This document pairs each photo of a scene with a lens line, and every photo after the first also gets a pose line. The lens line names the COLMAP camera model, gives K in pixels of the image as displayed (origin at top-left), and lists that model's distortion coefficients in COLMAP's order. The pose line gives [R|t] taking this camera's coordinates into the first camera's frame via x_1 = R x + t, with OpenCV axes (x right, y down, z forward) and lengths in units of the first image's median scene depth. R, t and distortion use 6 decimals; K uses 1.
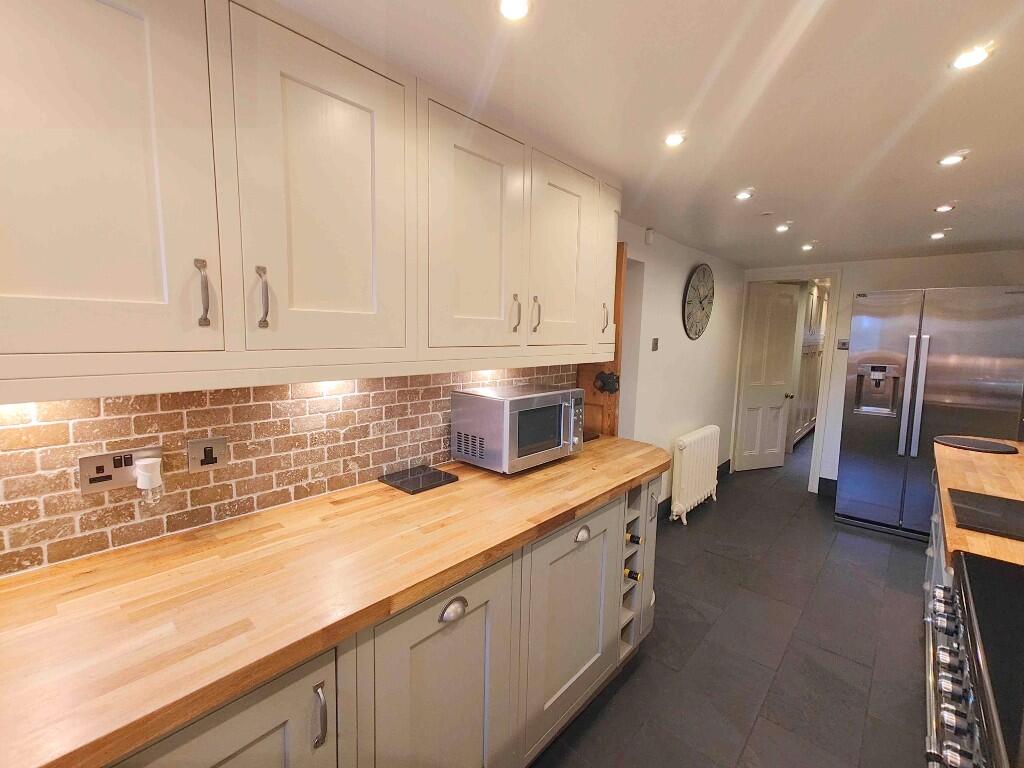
lens RADIAL K [[455.7, 0, 508.8], [0, 455.7, 379.3], [0, 0, 1]] dist [0.014397, 0.000241]
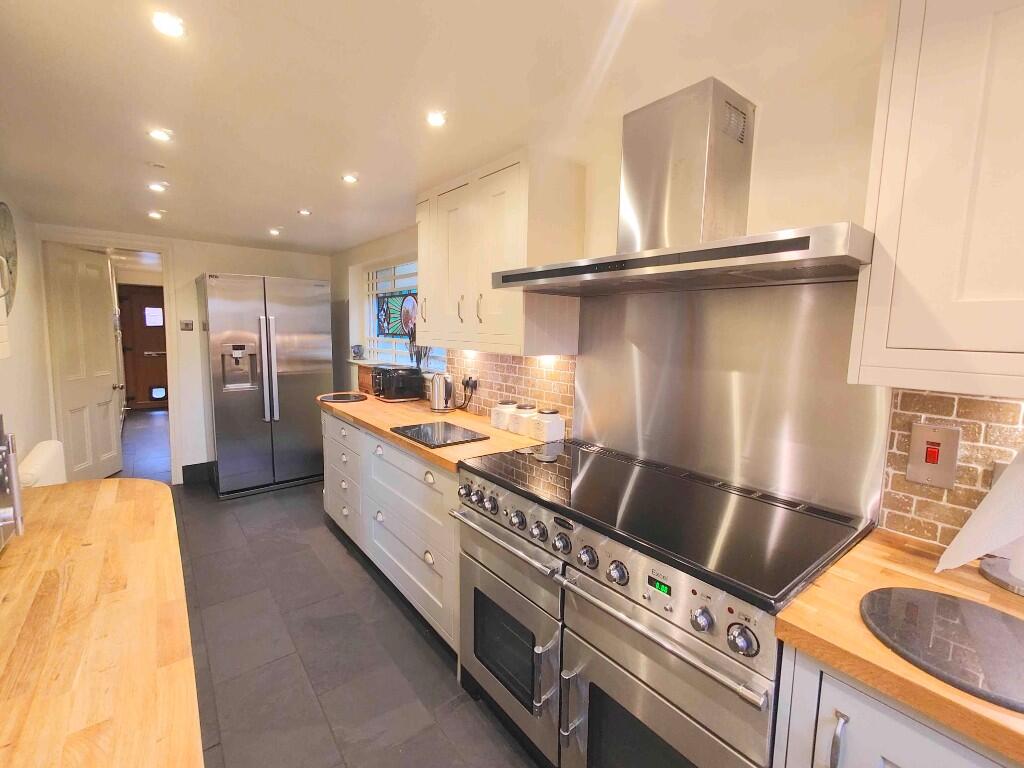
lens RADIAL K [[455.7, 0, 508.8], [0, 455.7, 379.3], [0, 0, 1]] dist [0.014397, 0.000241]
pose [[0.173719, -0.126710, 0.976610, -0.140717], [0.087649, 0.989742, 0.112823, -0.015164], [-0.980887, 0.065999, 0.183043, 0.190740]]
